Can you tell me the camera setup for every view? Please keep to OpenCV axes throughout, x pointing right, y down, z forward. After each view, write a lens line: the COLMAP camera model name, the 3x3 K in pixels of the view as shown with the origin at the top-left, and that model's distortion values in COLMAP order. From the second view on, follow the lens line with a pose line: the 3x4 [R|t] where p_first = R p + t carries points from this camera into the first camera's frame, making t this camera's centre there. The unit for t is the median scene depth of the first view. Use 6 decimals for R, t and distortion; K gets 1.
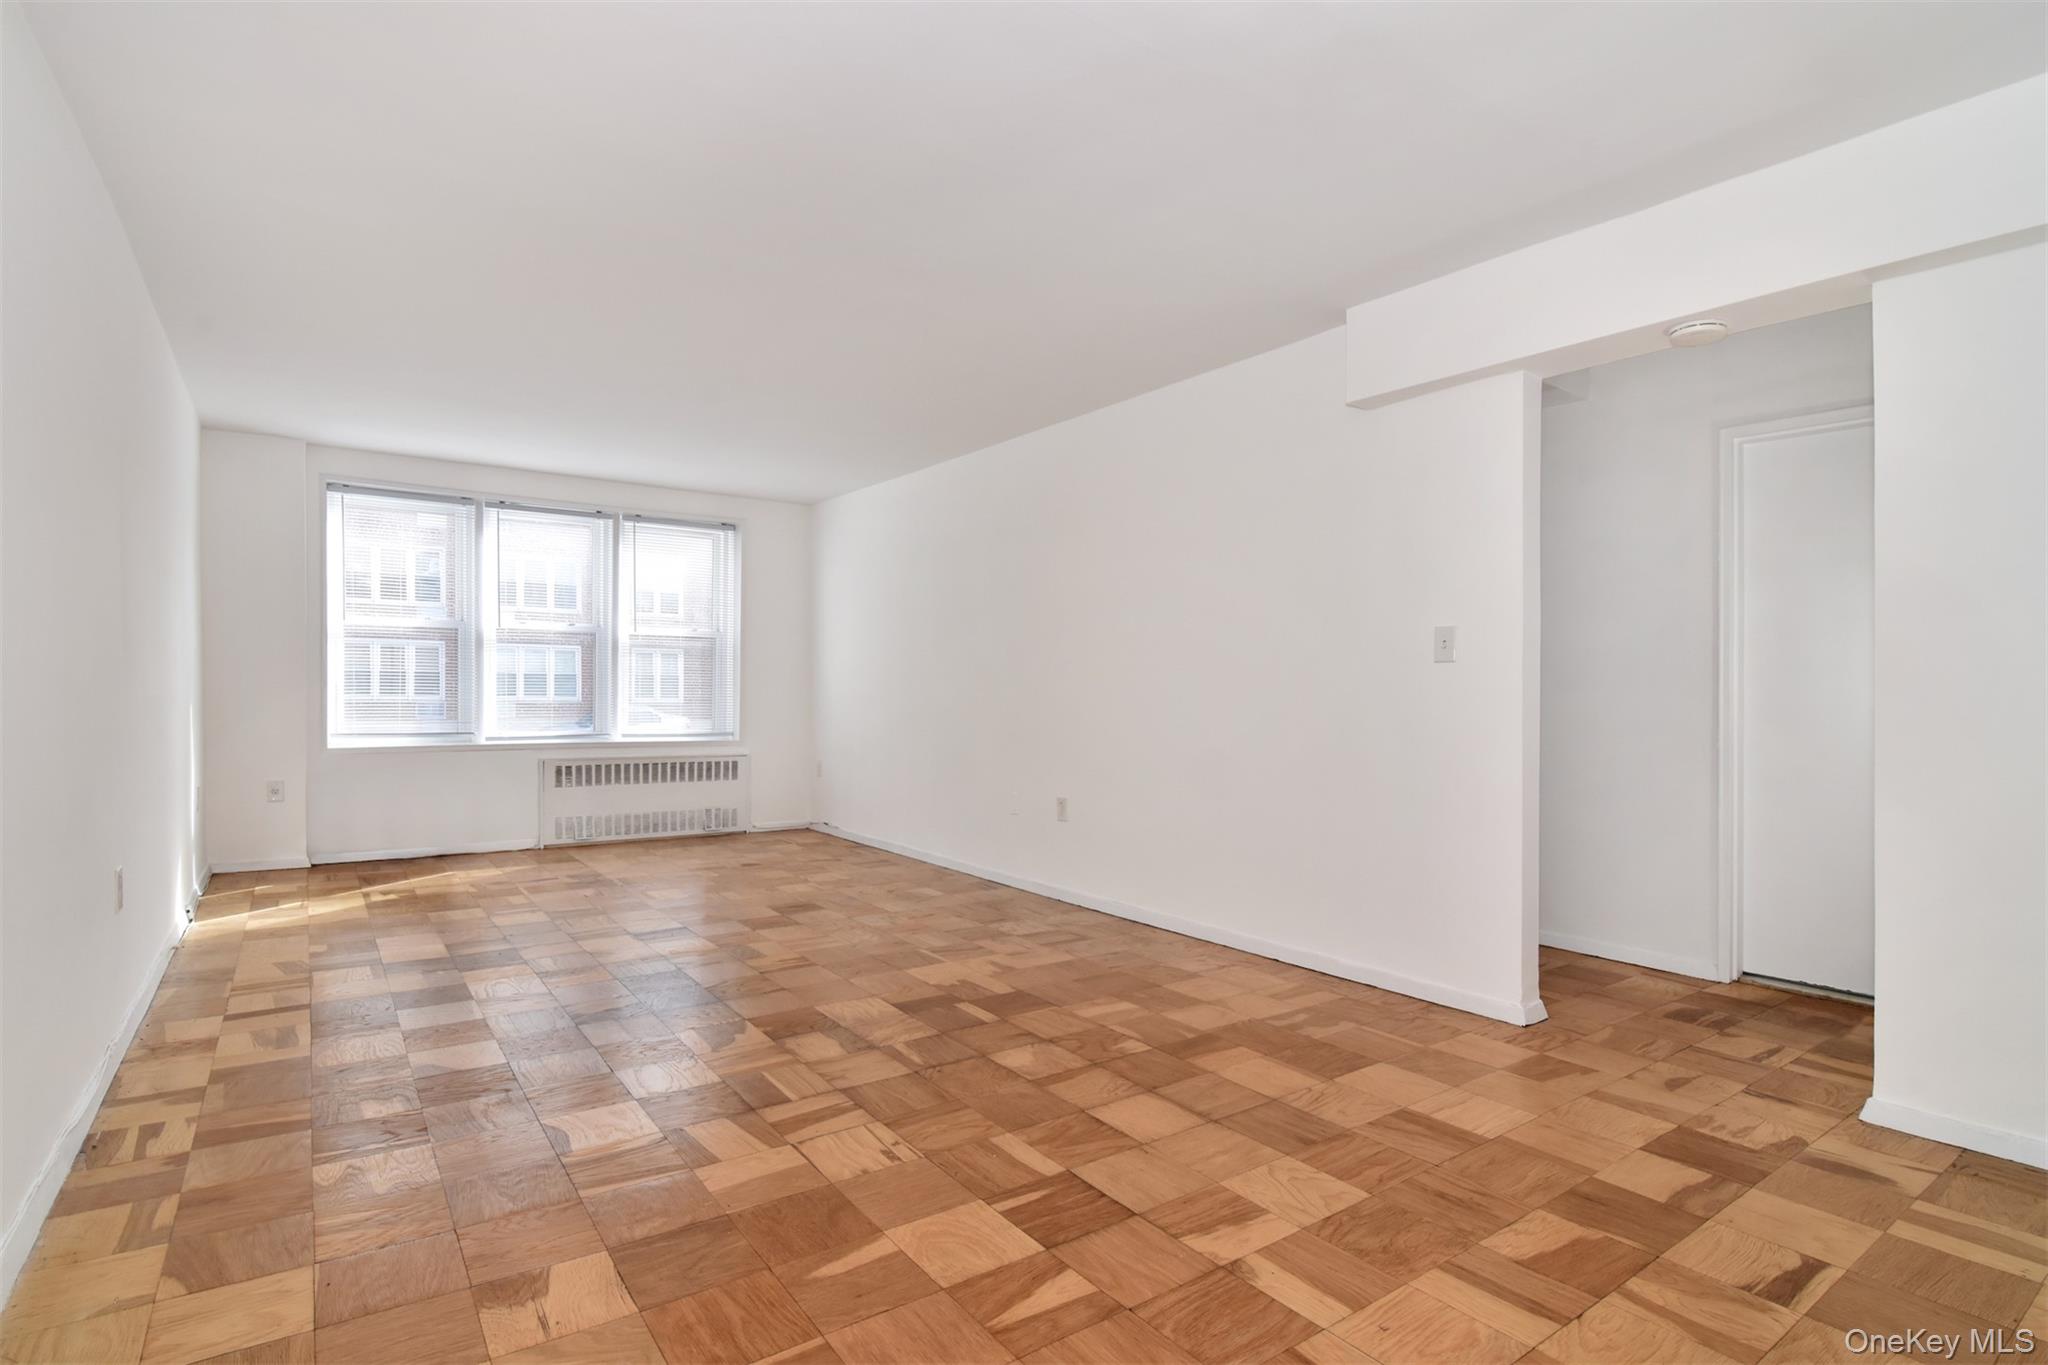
lens RADIAL K [[999.1, 0, 1025.1], [0, 999.1, 685.8], [0, 0, 1]] dist [-0.019085, -0.000164]
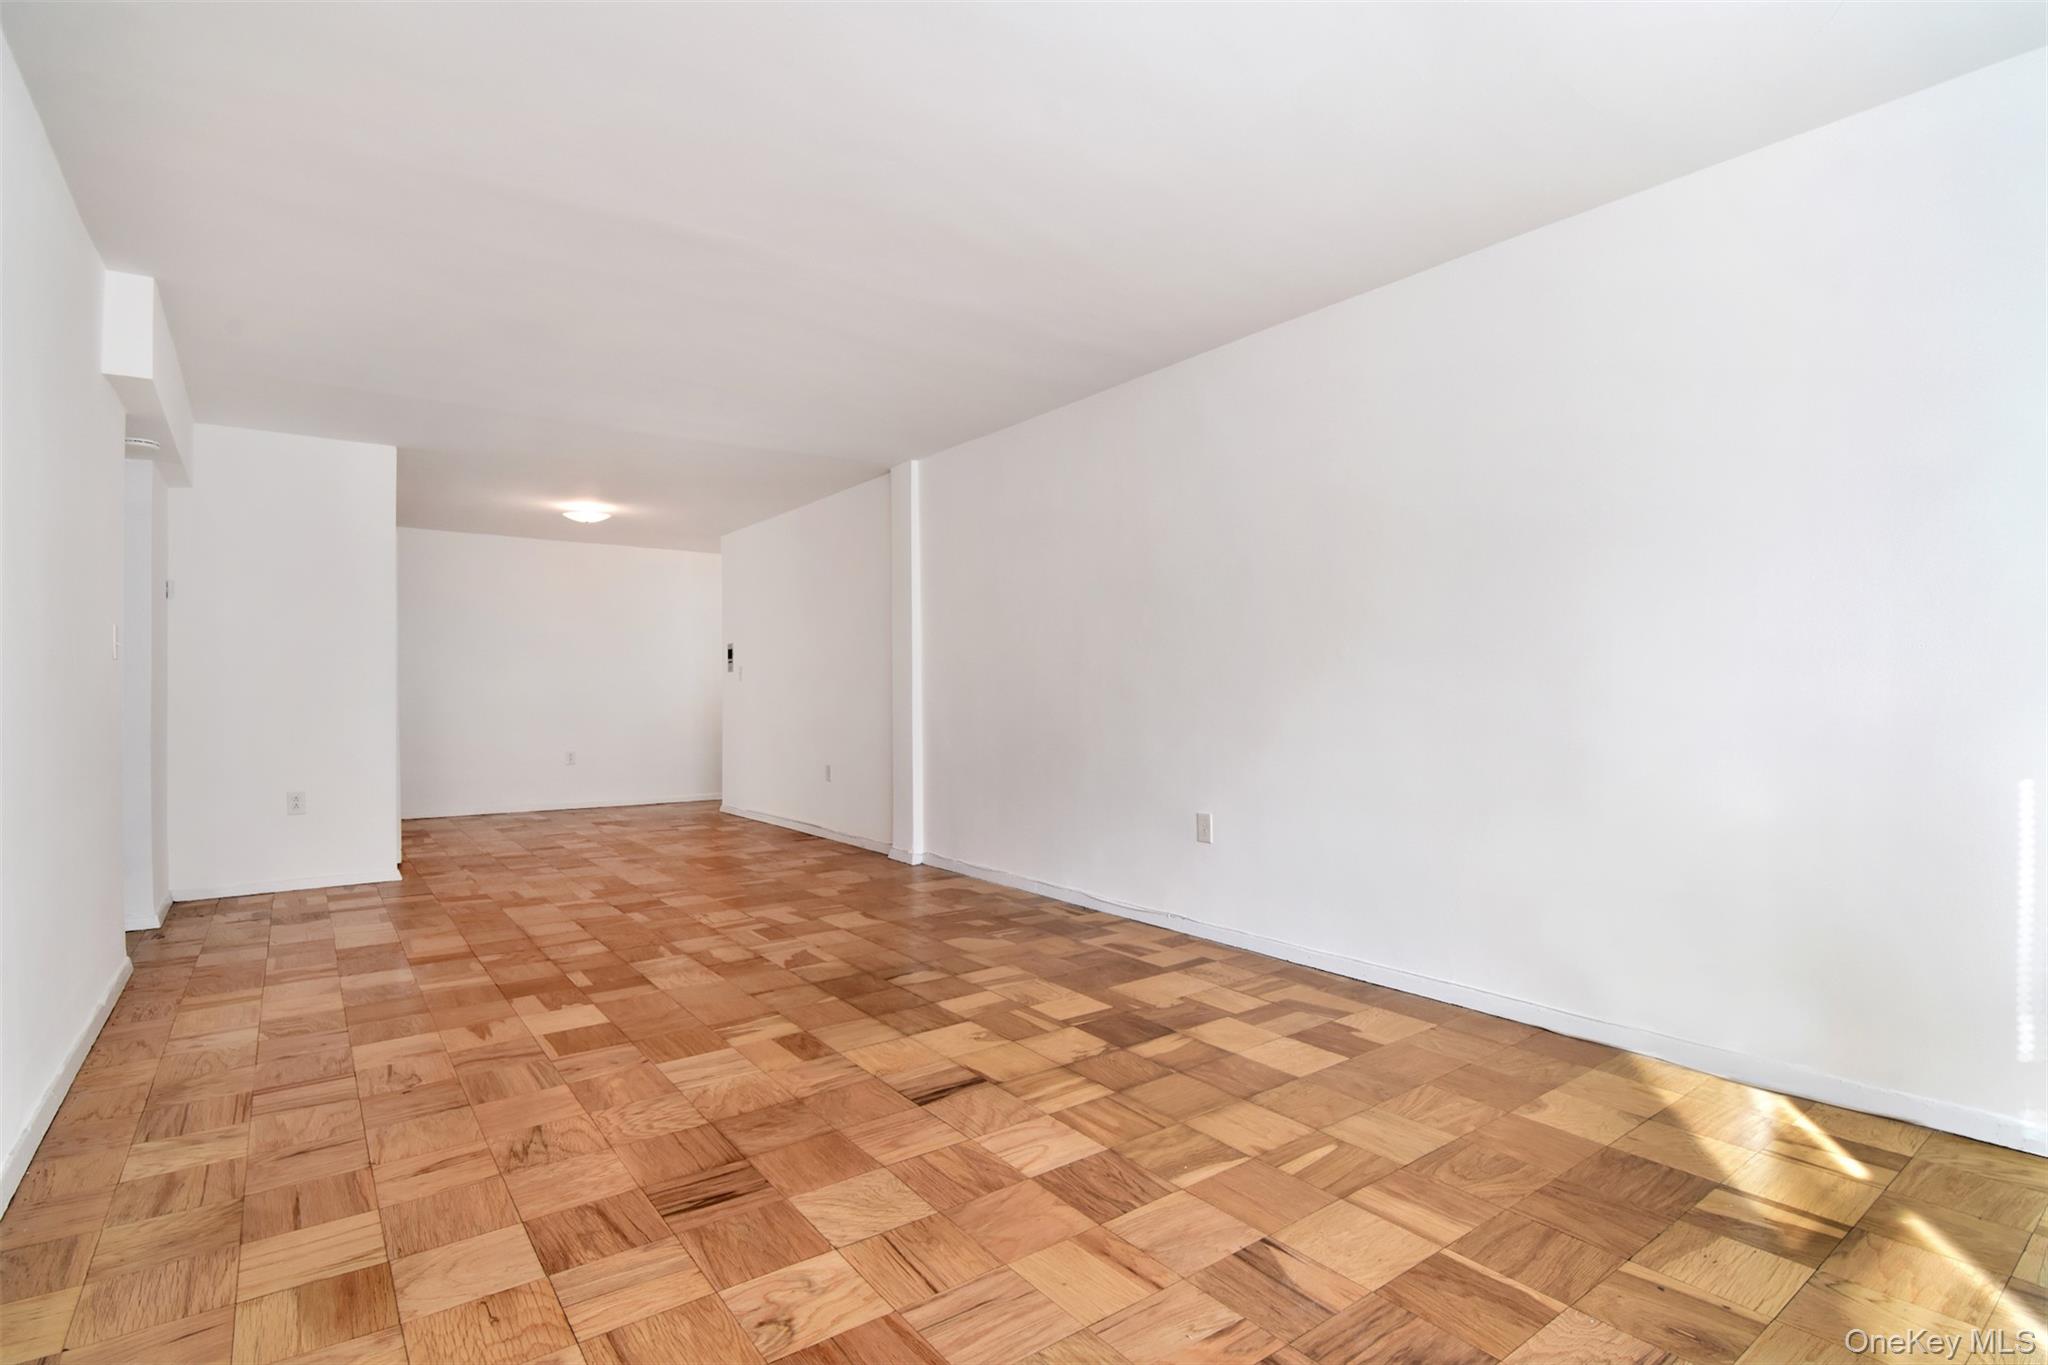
lens RADIAL K [[999.1, 0, 1007.9], [0, 999.1, 694.6], [0, 0, 1]] dist [-0.019085, -0.000164]
pose [[-0.999983, -0.003487, 0.004706, -0.552902], [-0.003511, 0.999981, -0.005051, 0.015723], [-0.004688, -0.005067, -0.999976, 2.201220]]
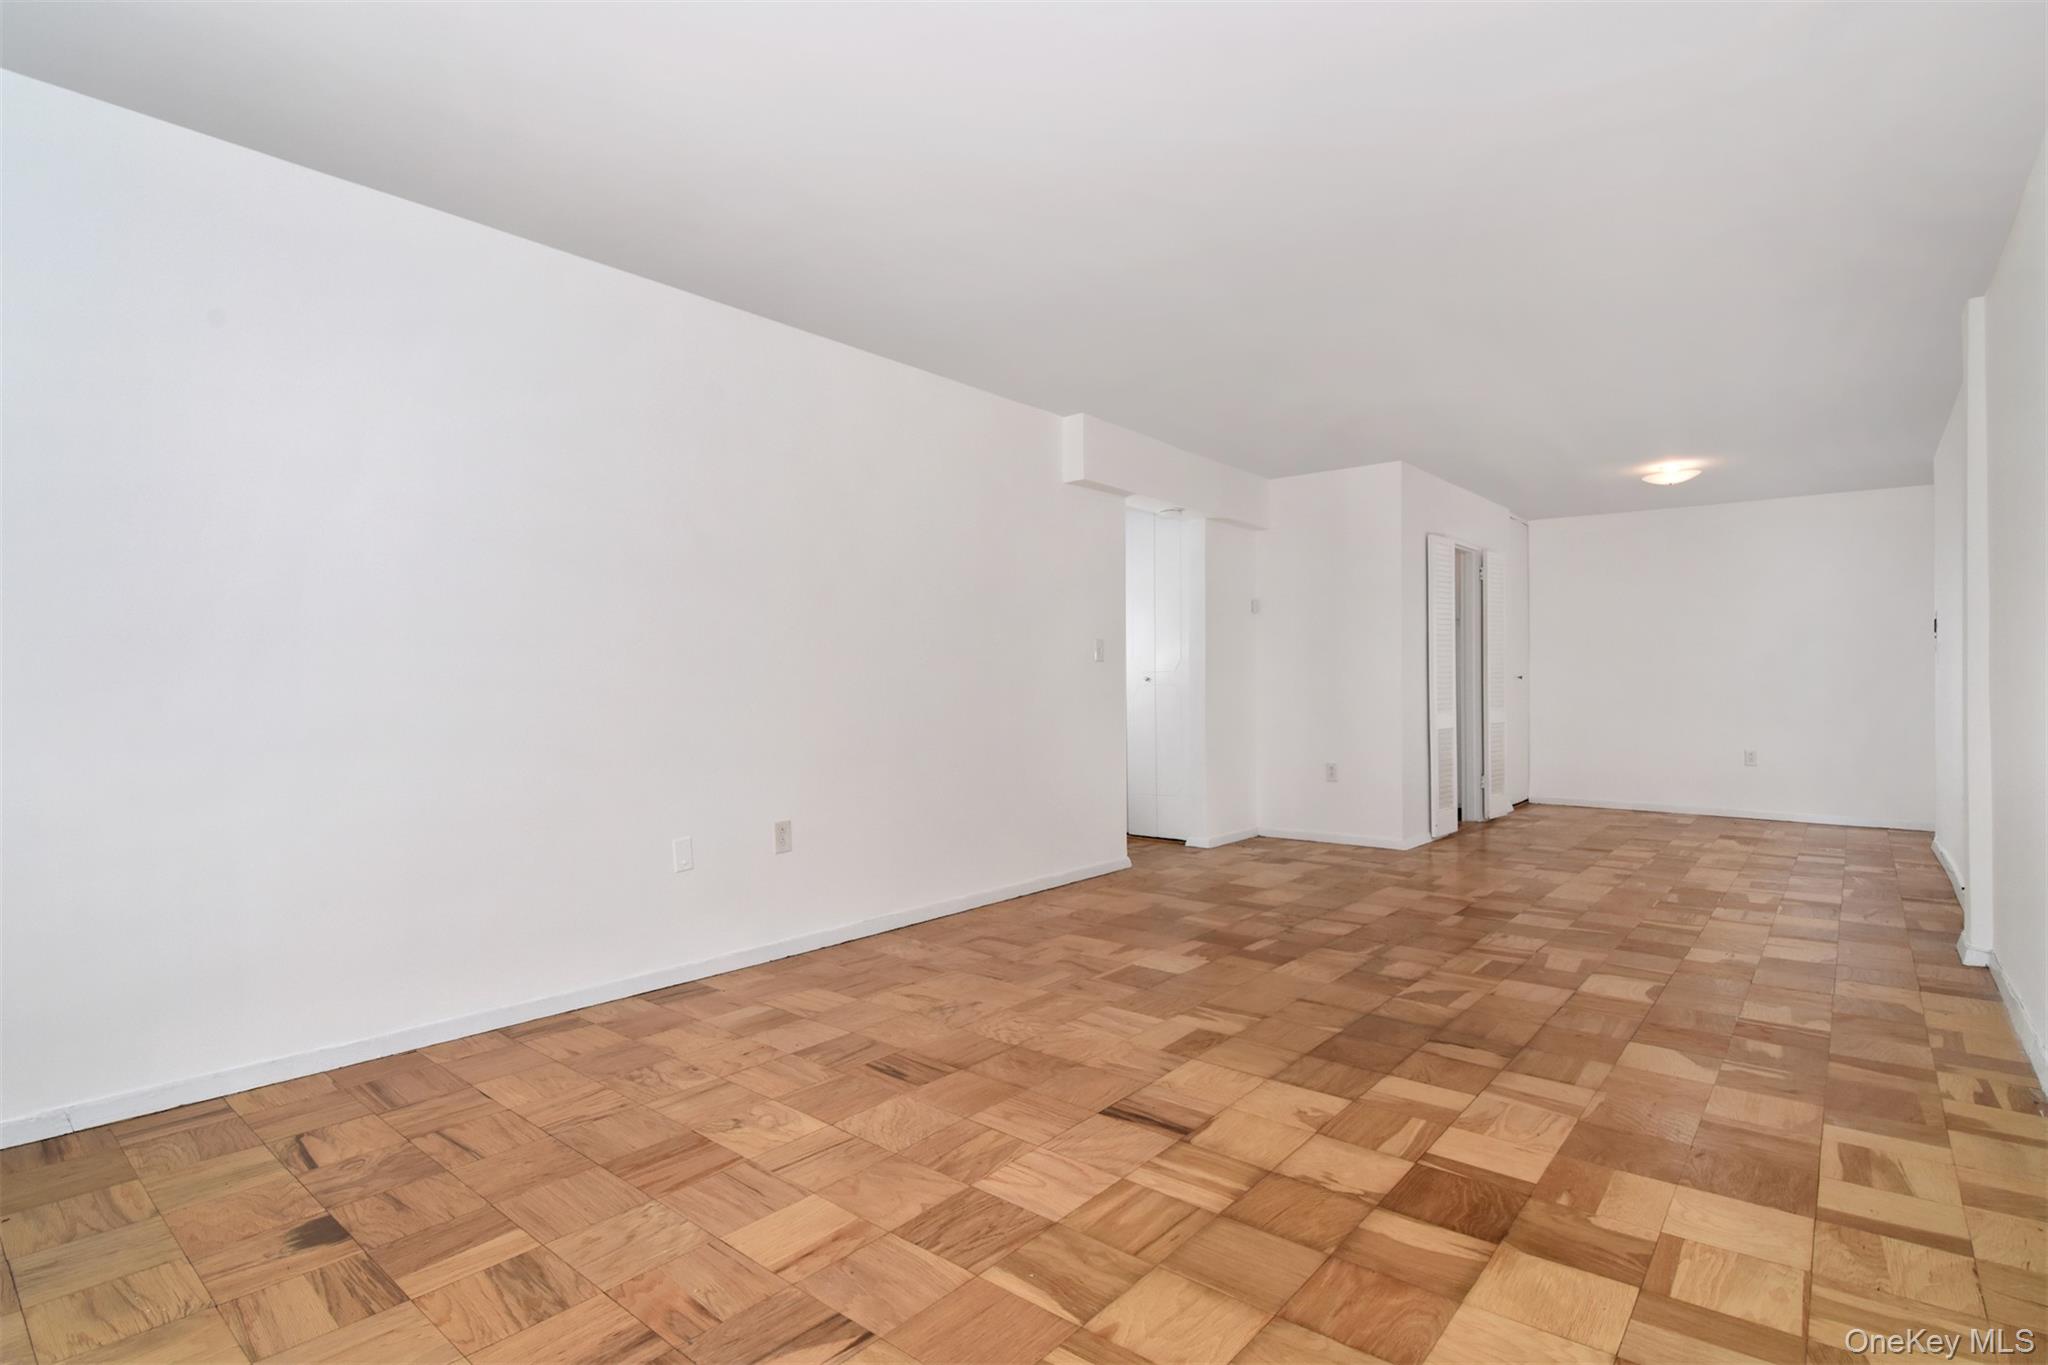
lens RADIAL K [[999.1, 0, 1017.6], [0, 999.1, 681.5], [0, 0, 1]] dist [-0.019085, -0.000164]
pose [[-0.234964, -0.005531, 0.971988, -1.215155], [-0.007012, 0.999967, 0.003995, 0.002306], [-0.971979, -0.005877, -0.234995, 1.650508]]
